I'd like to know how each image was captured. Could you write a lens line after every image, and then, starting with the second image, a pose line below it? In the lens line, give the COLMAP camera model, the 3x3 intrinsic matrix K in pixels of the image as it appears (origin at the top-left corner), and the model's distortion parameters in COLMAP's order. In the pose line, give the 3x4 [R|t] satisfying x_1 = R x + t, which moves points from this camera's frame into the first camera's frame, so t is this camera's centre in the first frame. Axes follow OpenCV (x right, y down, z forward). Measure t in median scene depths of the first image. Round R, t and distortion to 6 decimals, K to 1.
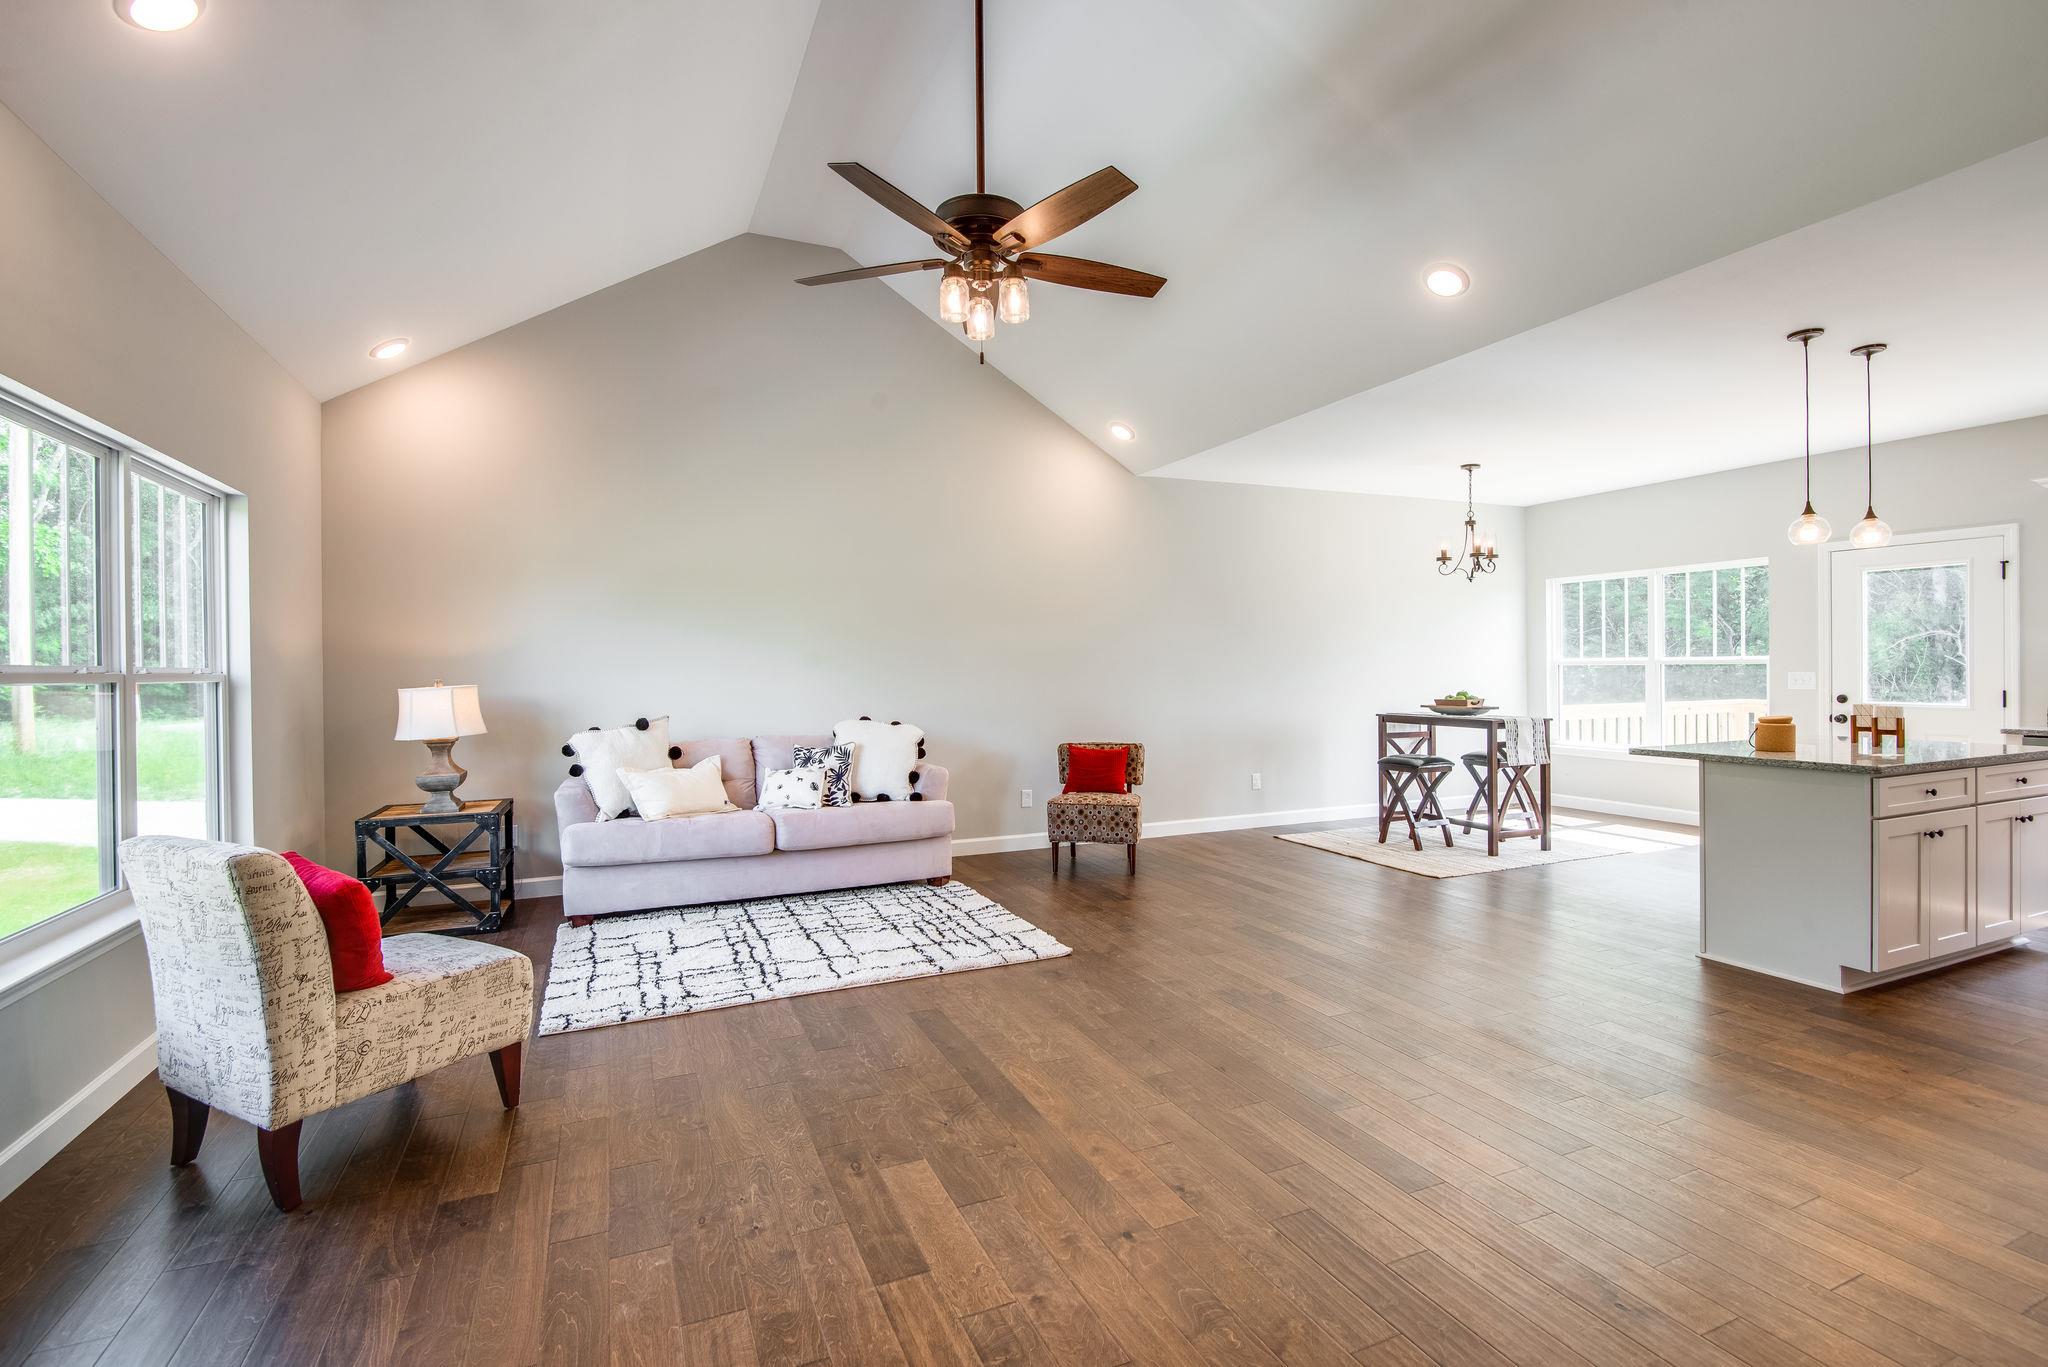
lens RADIAL K [[922.6, 0, 1022.9], [0, 922.6, 670.8], [0, 0, 1]] dist [0.004160, -0.008634]
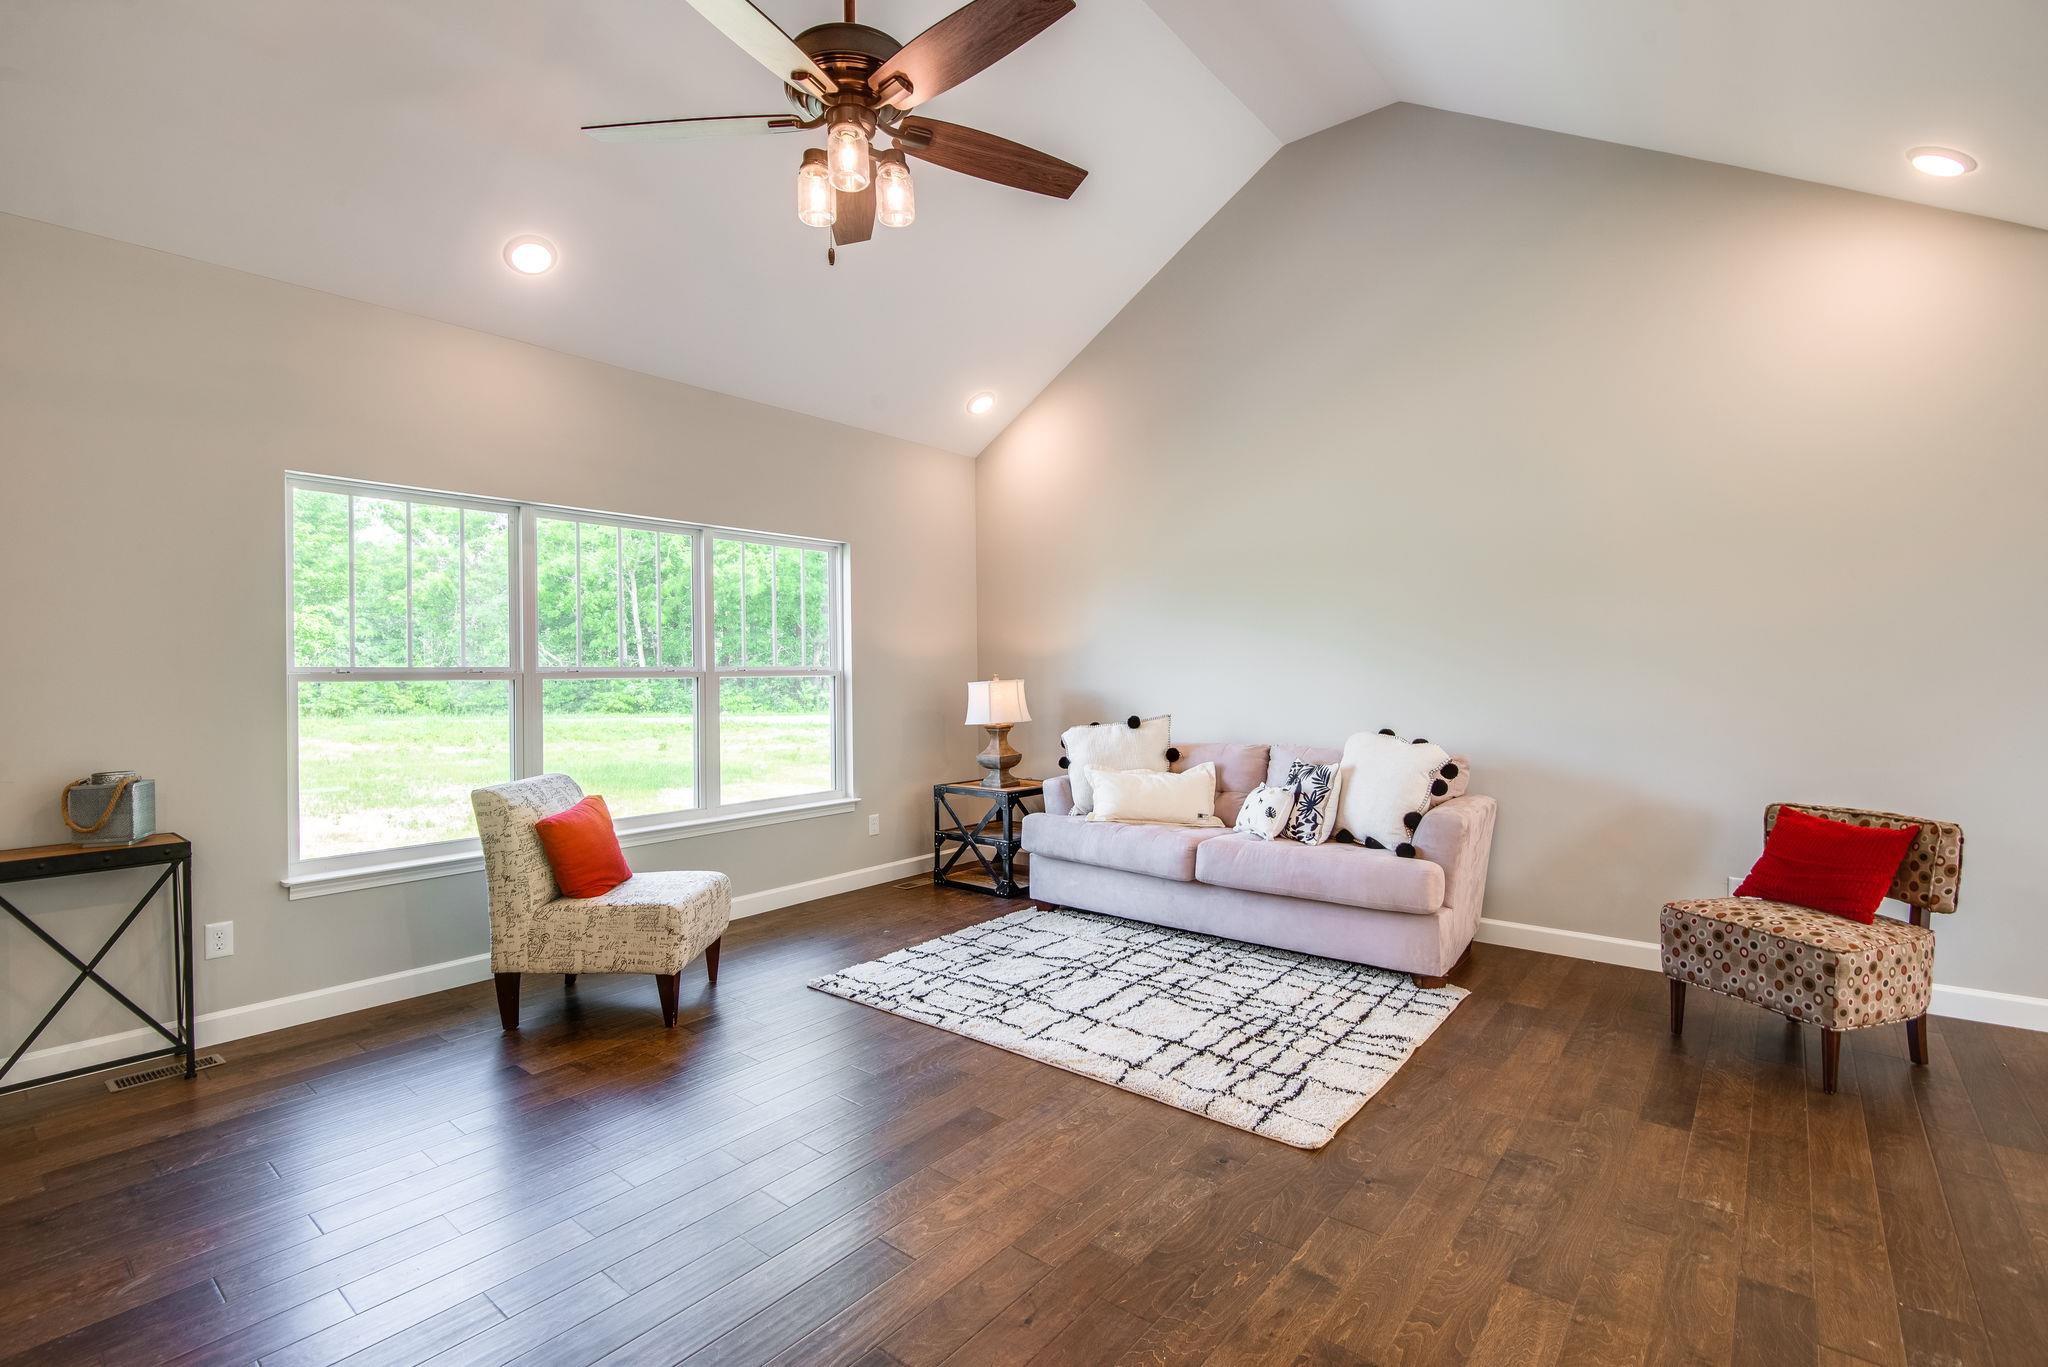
lens RADIAL K [[922.6, 0, 1012.3], [0, 922.6, 674.0], [0, 0, 1]] dist [0.004160, -0.008634]
pose [[0.444105, 0.009627, -0.895923, 0.392757], [0.006492, 0.999881, 0.013962, -0.007029], [0.895951, -0.012017, 0.443989, 0.449973]]
